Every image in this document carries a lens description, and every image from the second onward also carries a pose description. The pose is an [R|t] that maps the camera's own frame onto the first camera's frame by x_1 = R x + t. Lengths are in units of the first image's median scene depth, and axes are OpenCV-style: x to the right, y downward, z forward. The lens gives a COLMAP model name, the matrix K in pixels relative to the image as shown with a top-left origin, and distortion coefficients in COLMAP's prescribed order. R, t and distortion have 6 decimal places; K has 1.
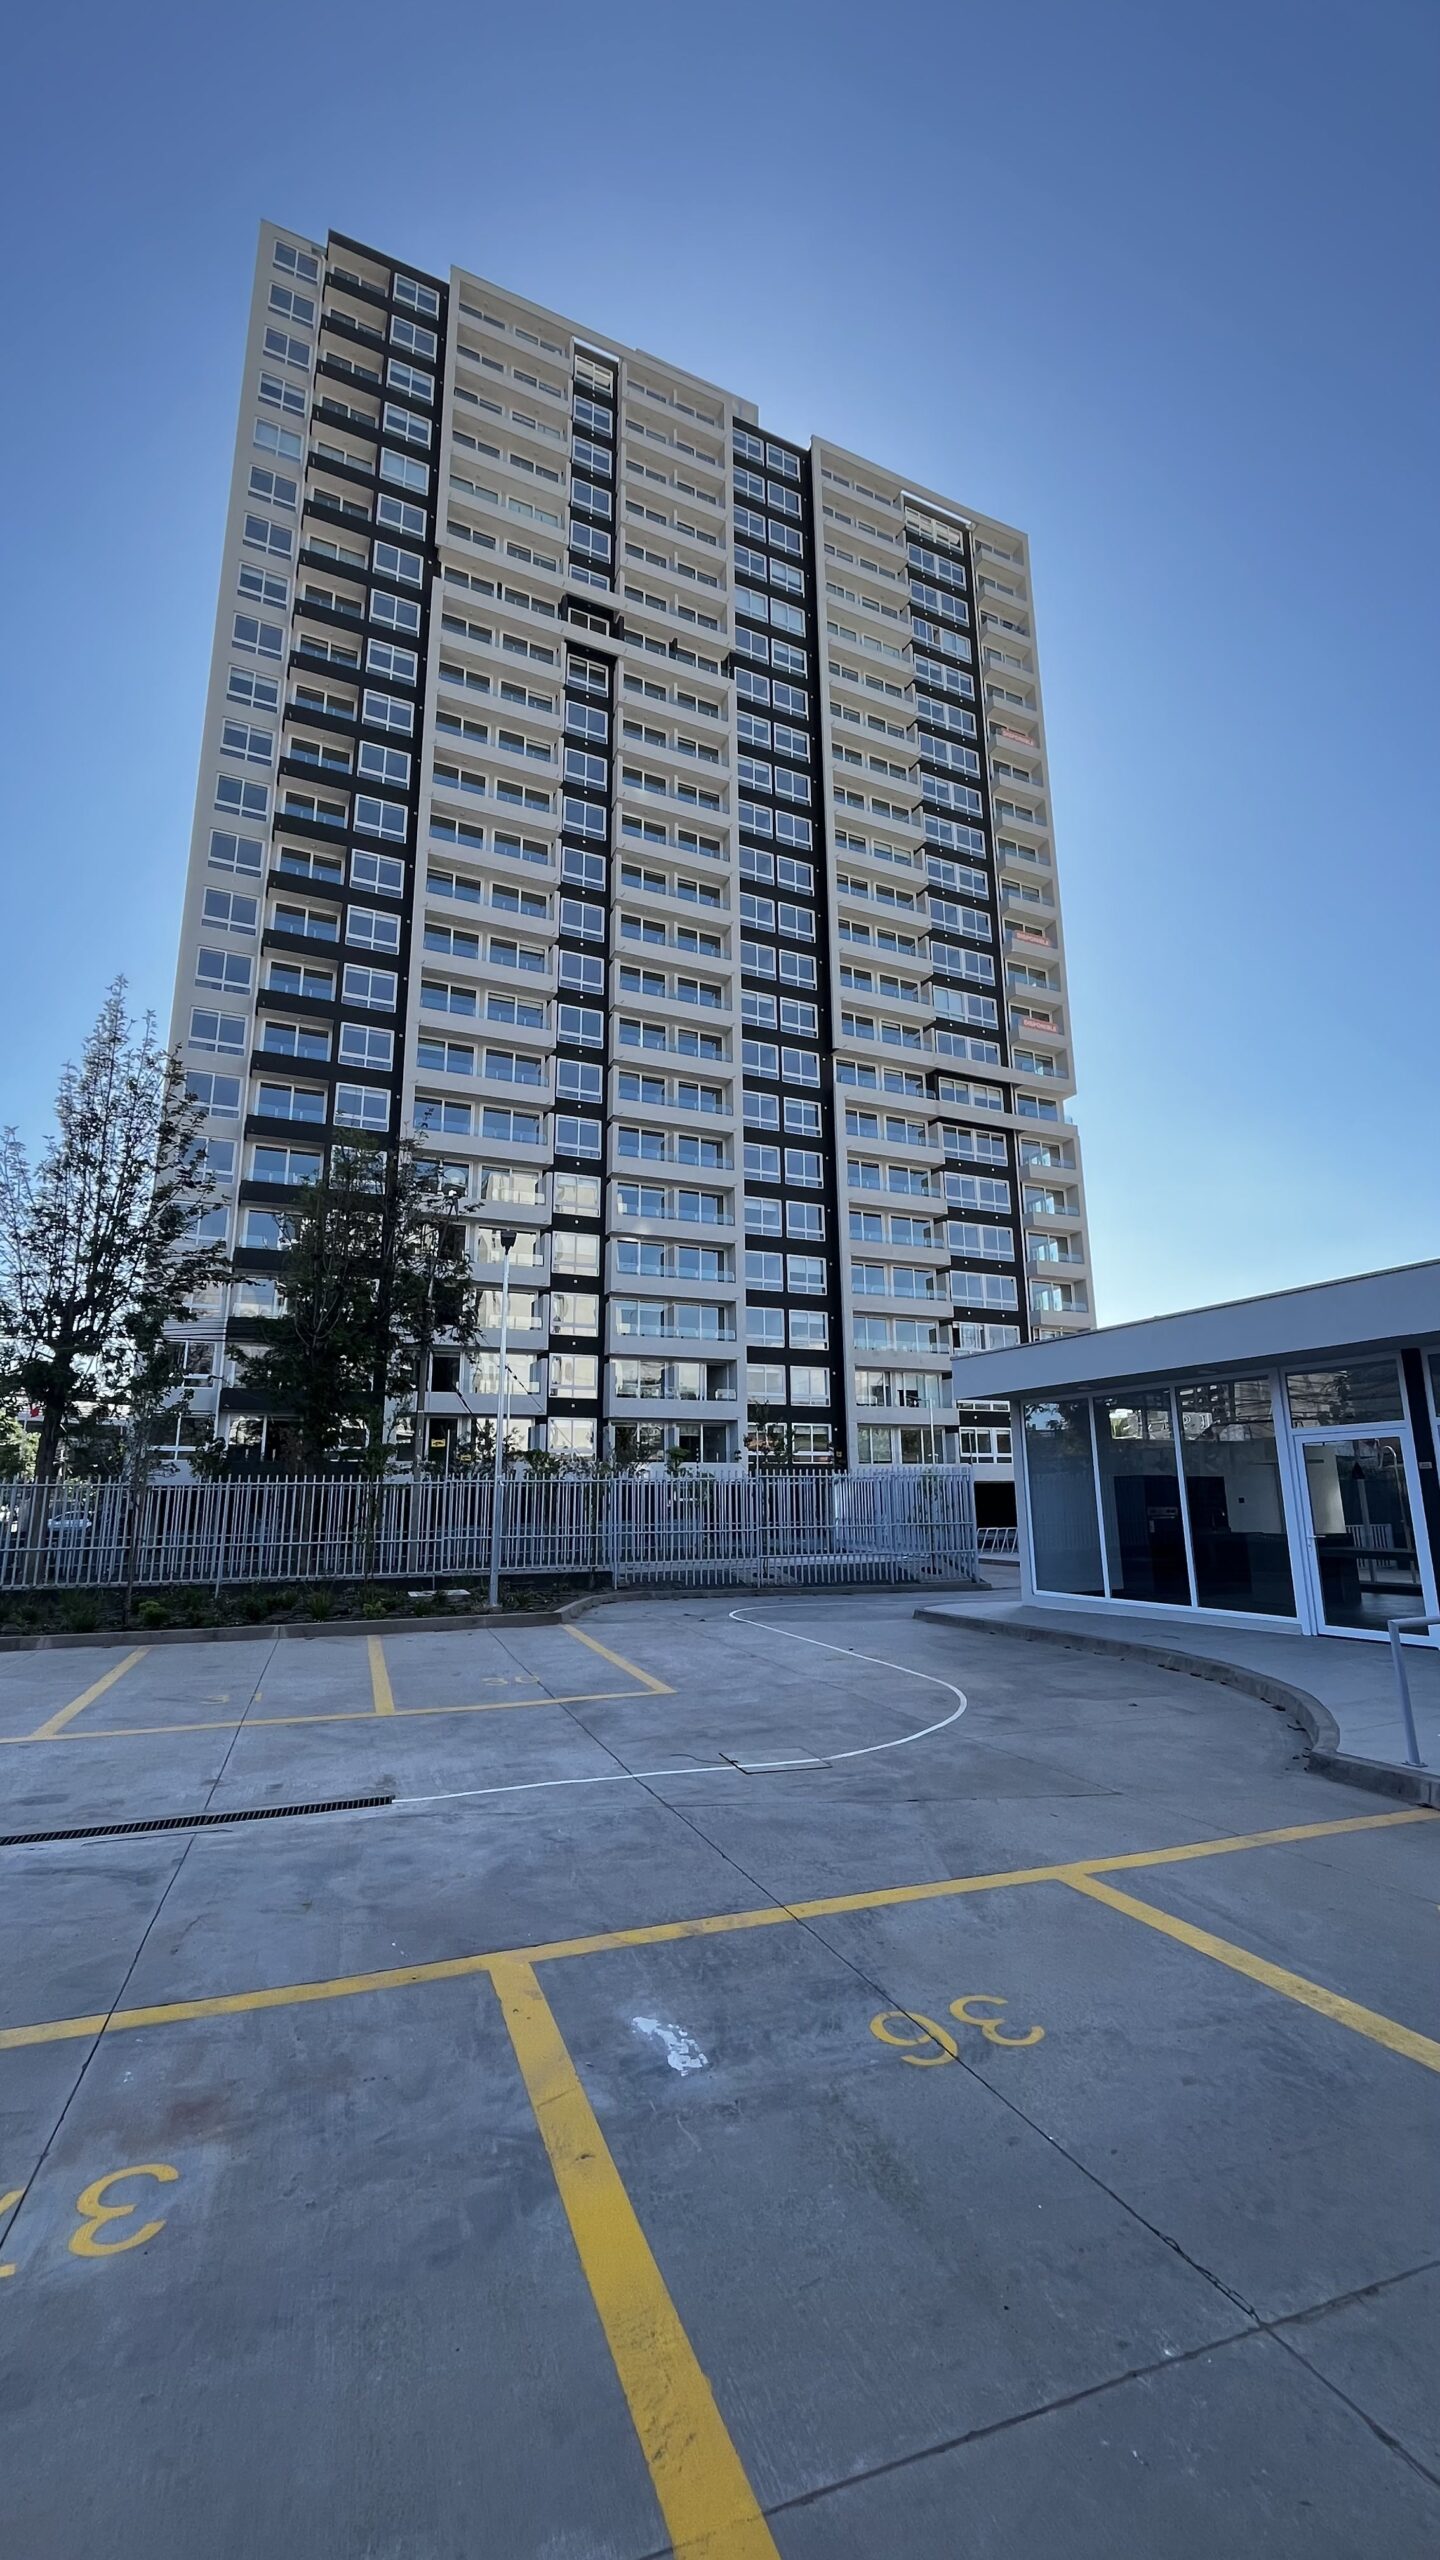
lens RADIAL K [[1097.0, 0, 720.2], [0, 1097.0, 1261.7], [0, 0, 1]] dist [-0.004754, -0.000087]
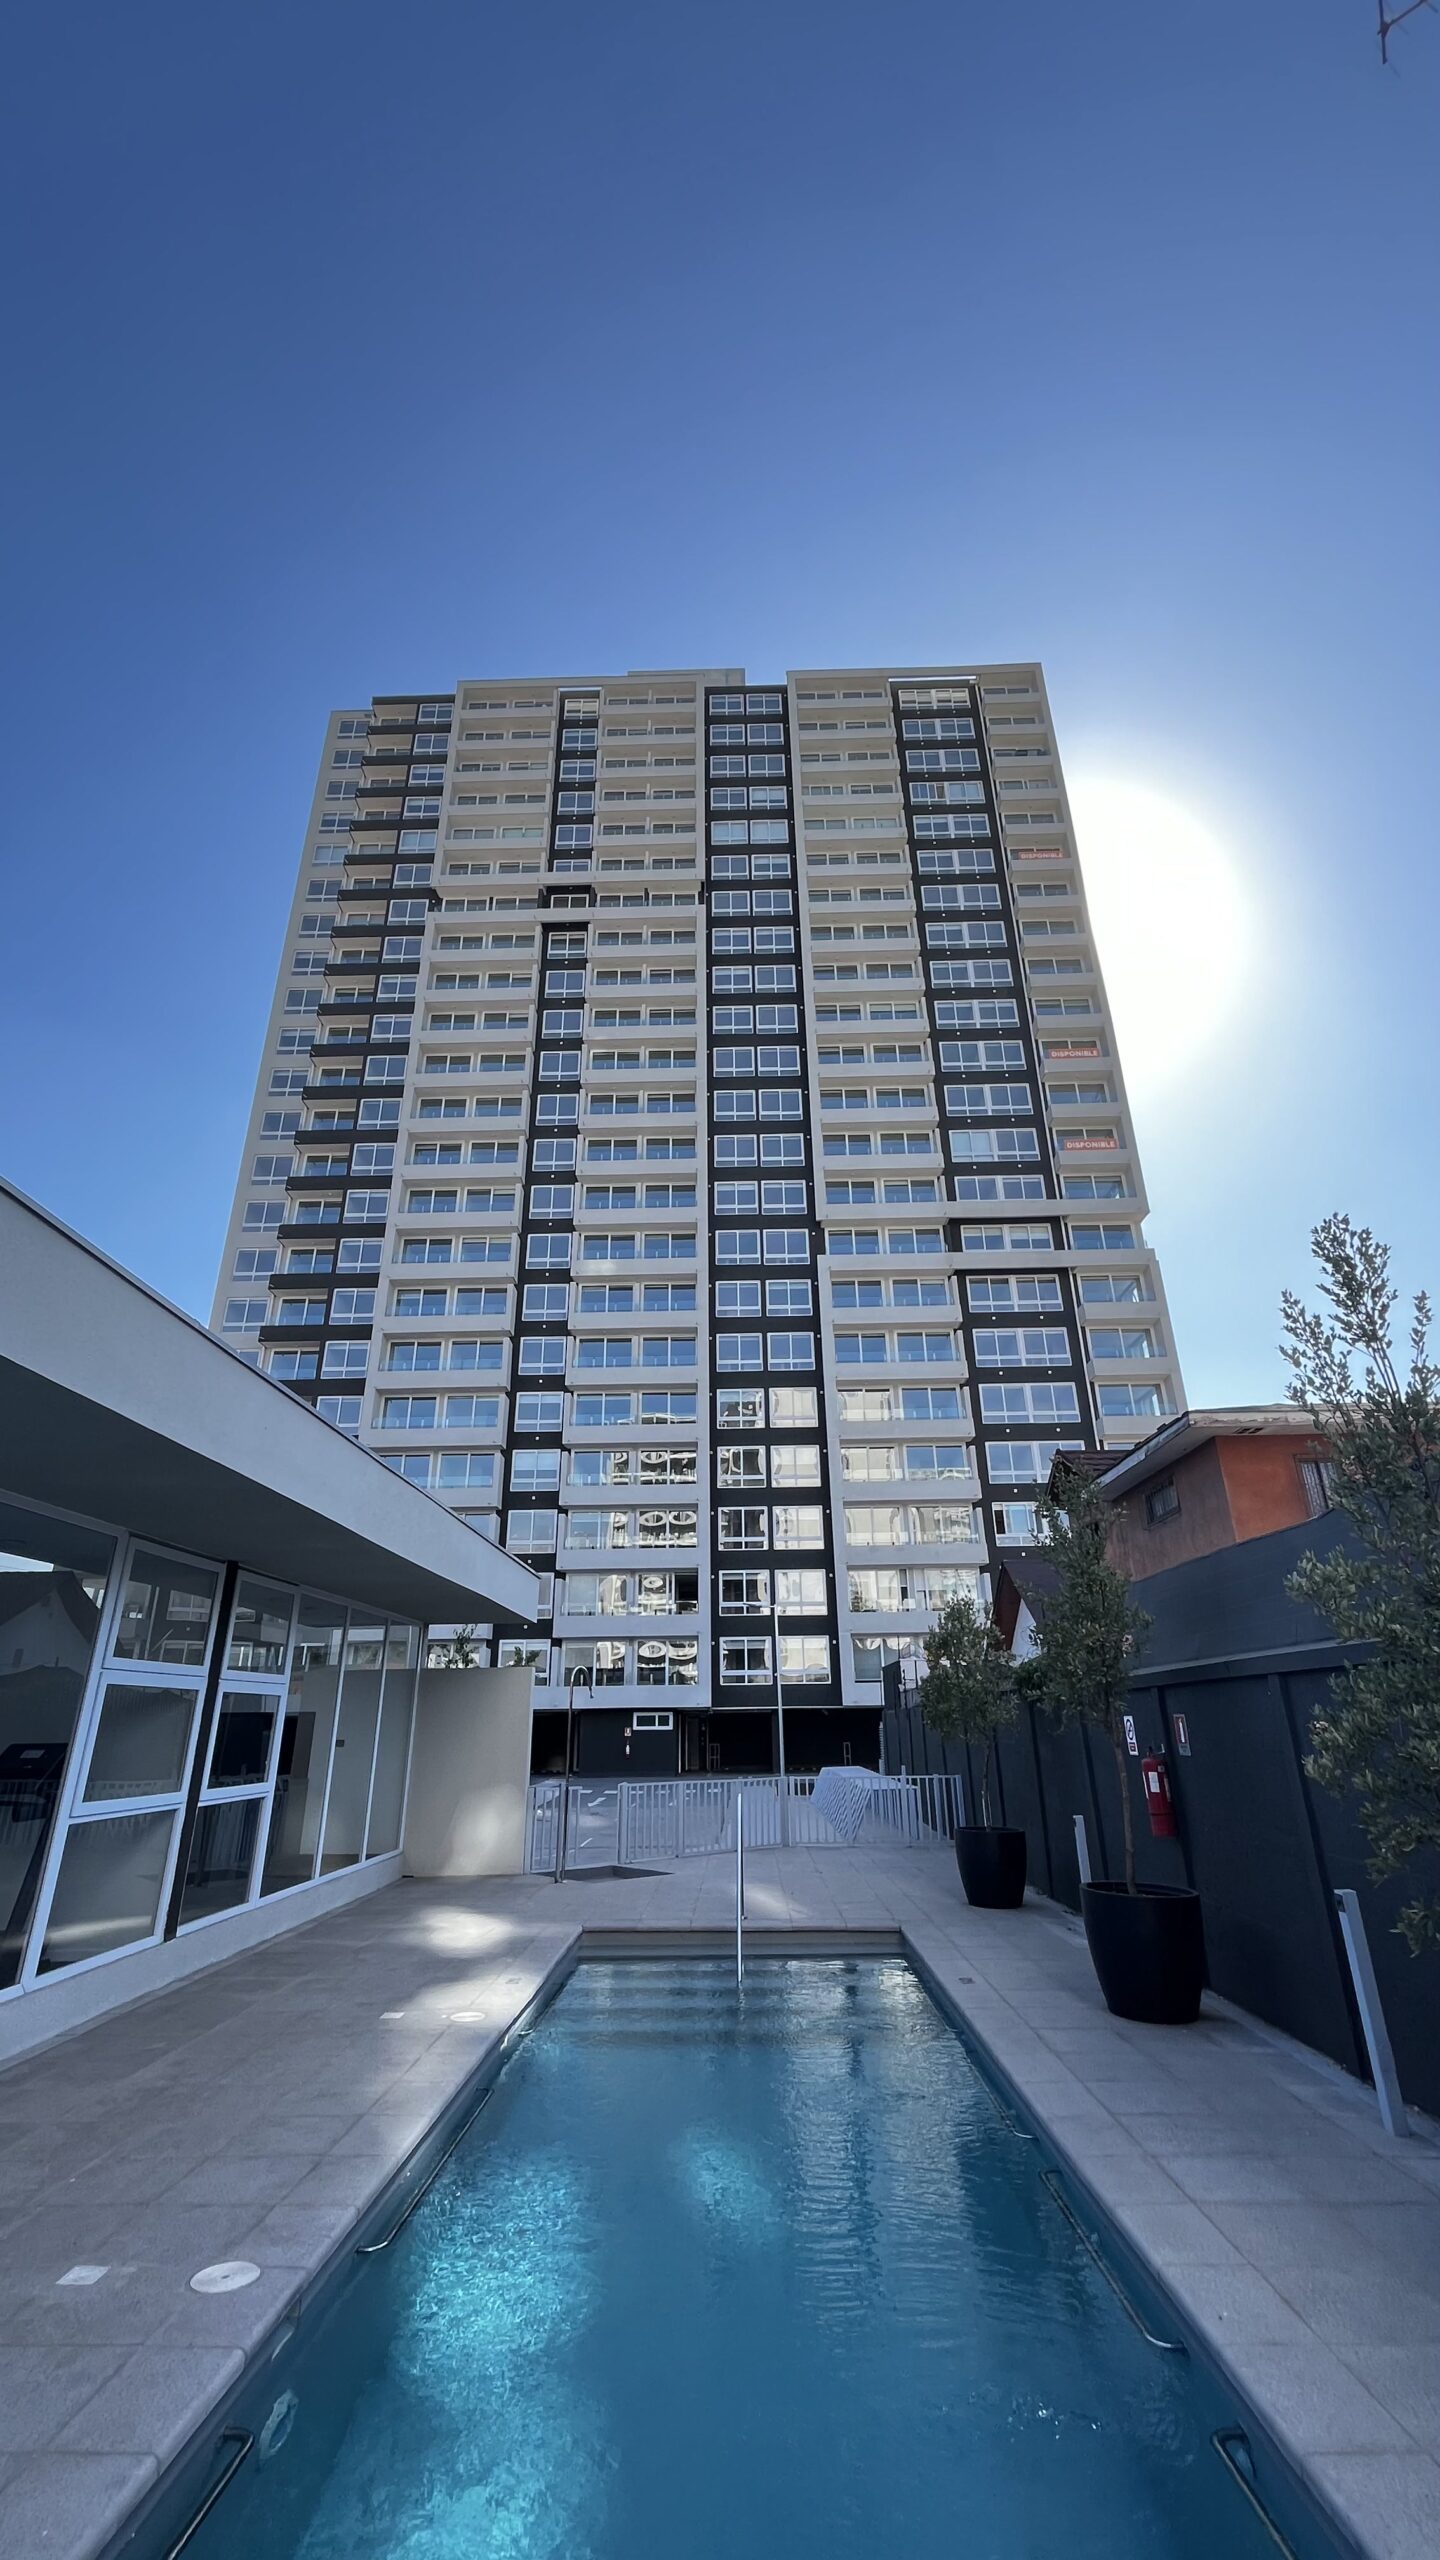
lens RADIAL K [[1031.4, 0, 722.0], [0, 1031.4, 1279.4], [0, 0, 1]] dist [-0.004157, 0.000105]
pose [[0.888104, -0.177104, -0.424152, 0.376317], [0.099577, 0.975006, -0.198614, 0.022548], [0.448726, 0.134154, 0.883543, 0.170040]]
